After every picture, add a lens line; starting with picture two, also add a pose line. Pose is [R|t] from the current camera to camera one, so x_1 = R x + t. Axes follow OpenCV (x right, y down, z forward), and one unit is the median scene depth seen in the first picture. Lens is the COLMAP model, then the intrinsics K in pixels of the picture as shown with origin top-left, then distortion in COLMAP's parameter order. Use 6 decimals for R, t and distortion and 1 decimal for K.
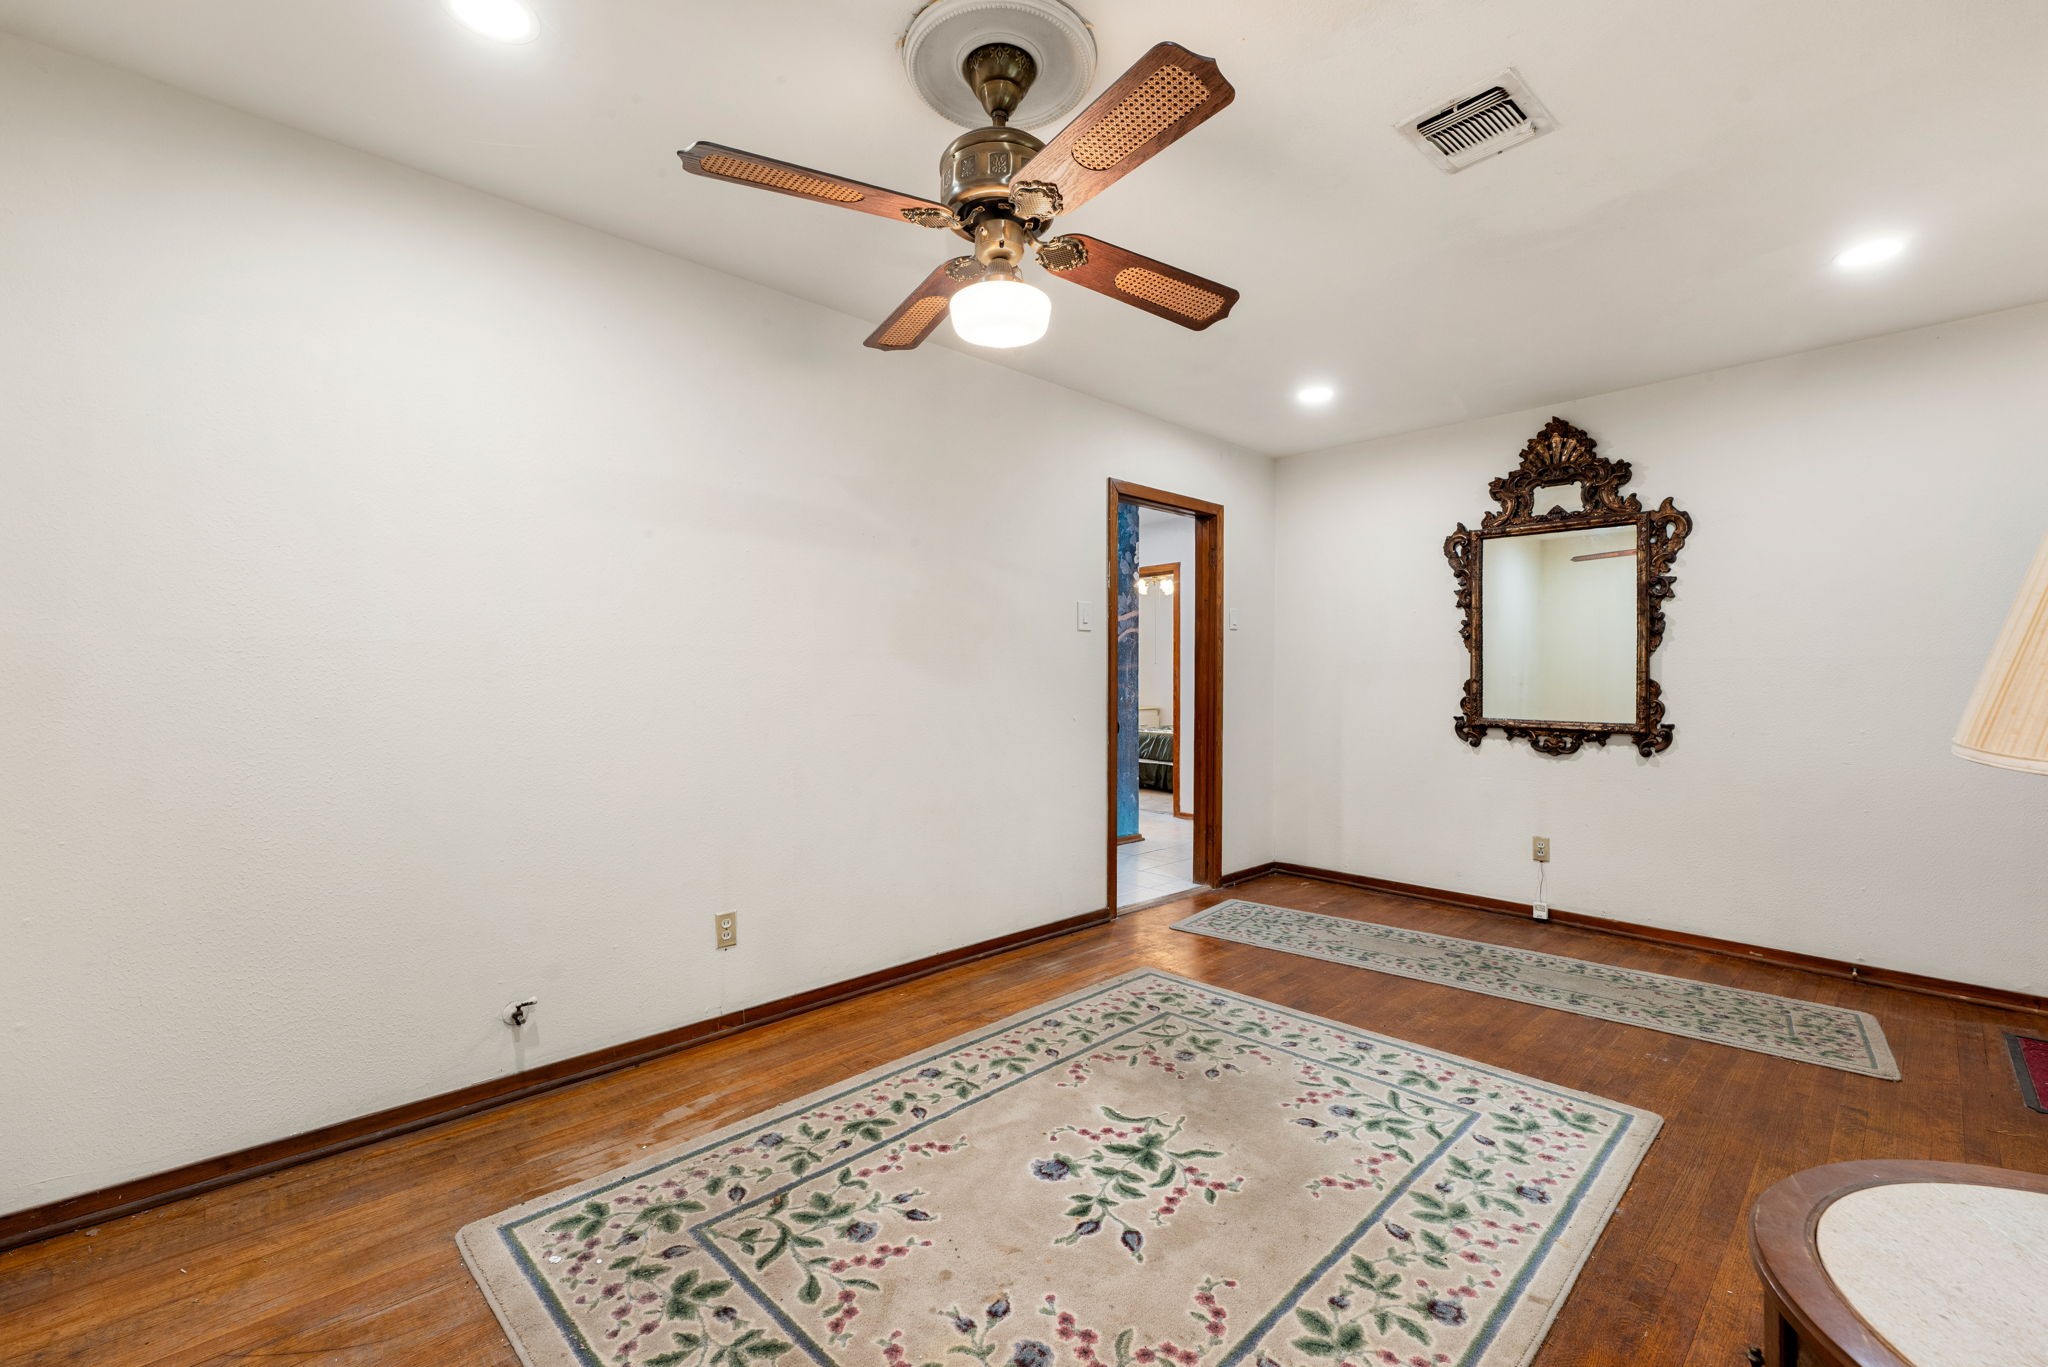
lens RADIAL K [[865.5, 0, 1015.2], [0, 865.5, 680.5], [0, 0, 1]] dist [0.001597, 0.000078]
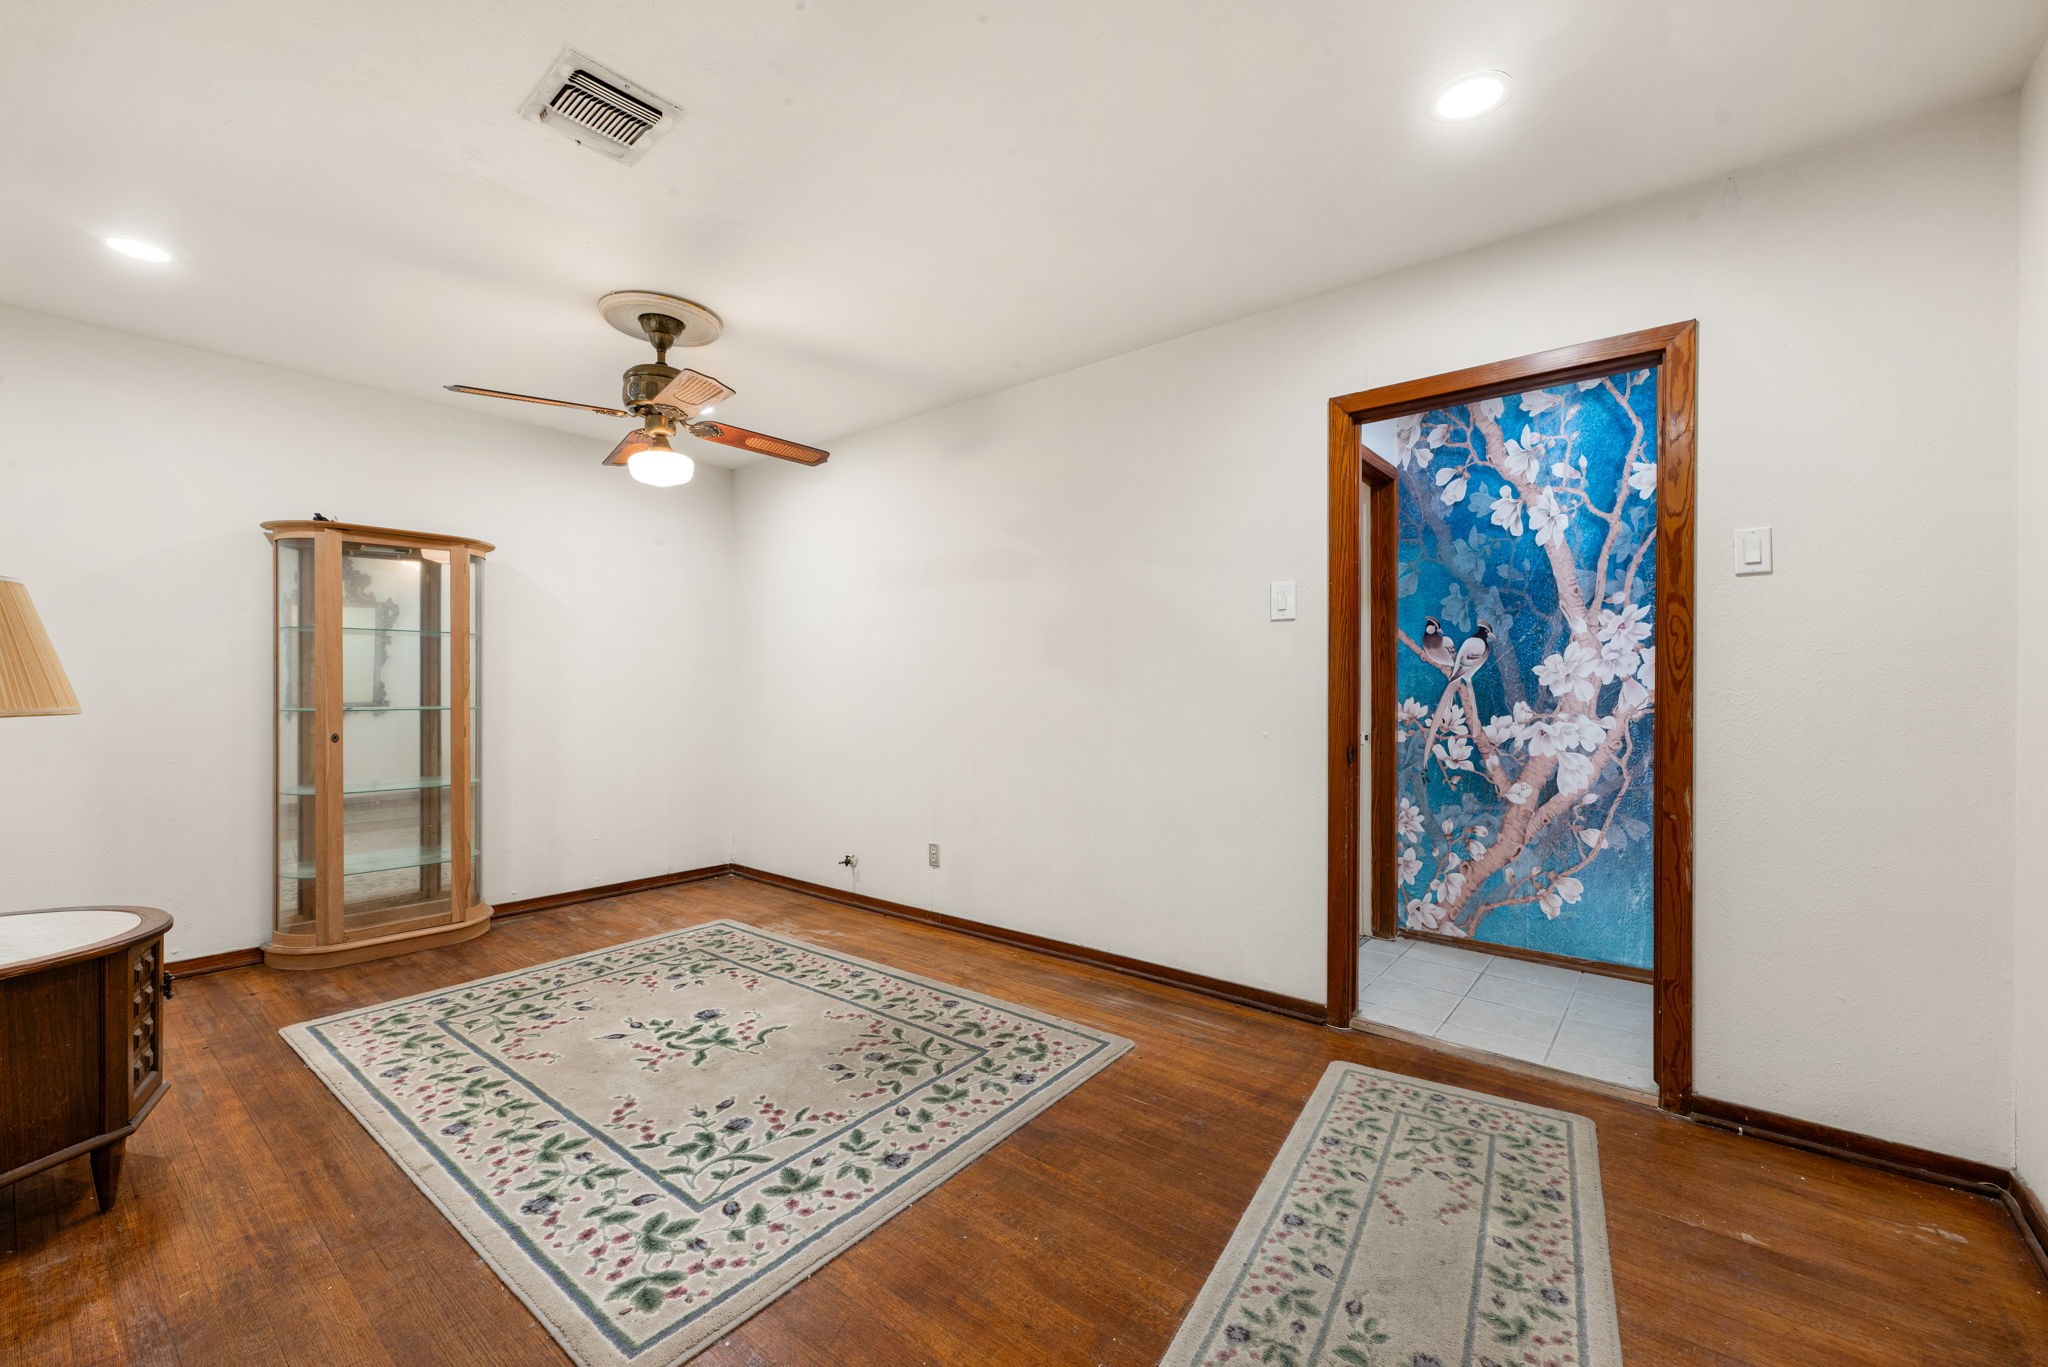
lens RADIAL K [[828.7, 0, 1023.2], [0, 828.7, 691.7], [0, 0, 1]] dist [0.001265, 0.000136]
pose [[0.130897, 0.004343, -0.991386, 1.187783], [-0.001959, 0.999990, 0.004122, 0.003639], [0.991394, 0.001403, 0.130904, 1.054210]]
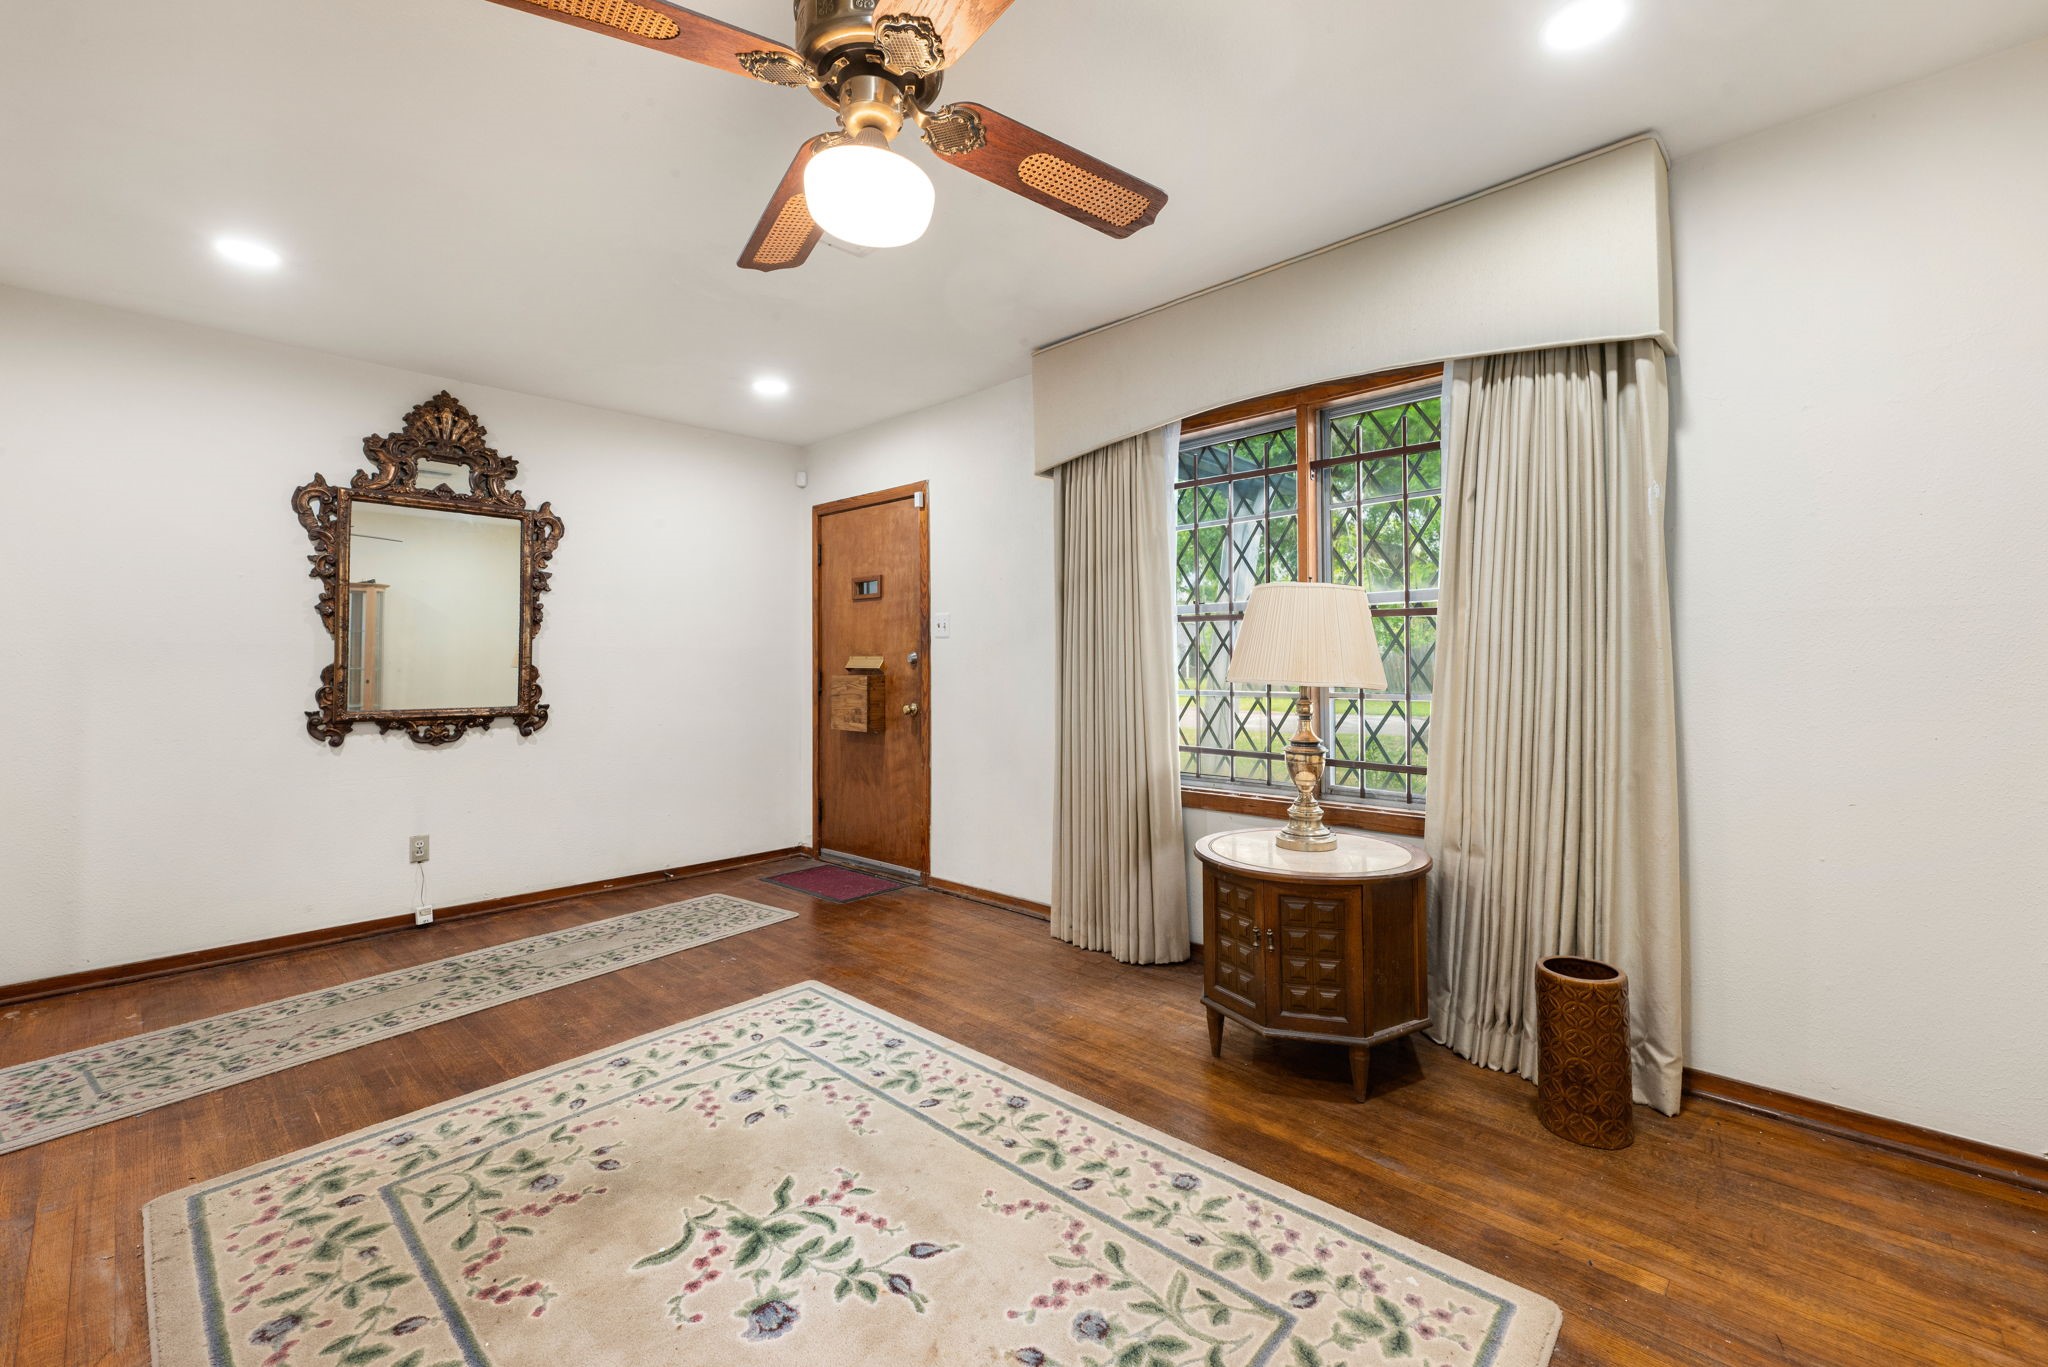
lens RADIAL K [[855.0, 0, 1041.4], [0, 855.0, 640.5], [0, 0, 1]] dist [0.000824, 0.000217]
pose [[-0.068887, 0.024592, 0.997321, -0.564543], [0.008844, 0.999672, -0.024039, 0.000500], [-0.997585, 0.007164, -0.069081, 0.636889]]
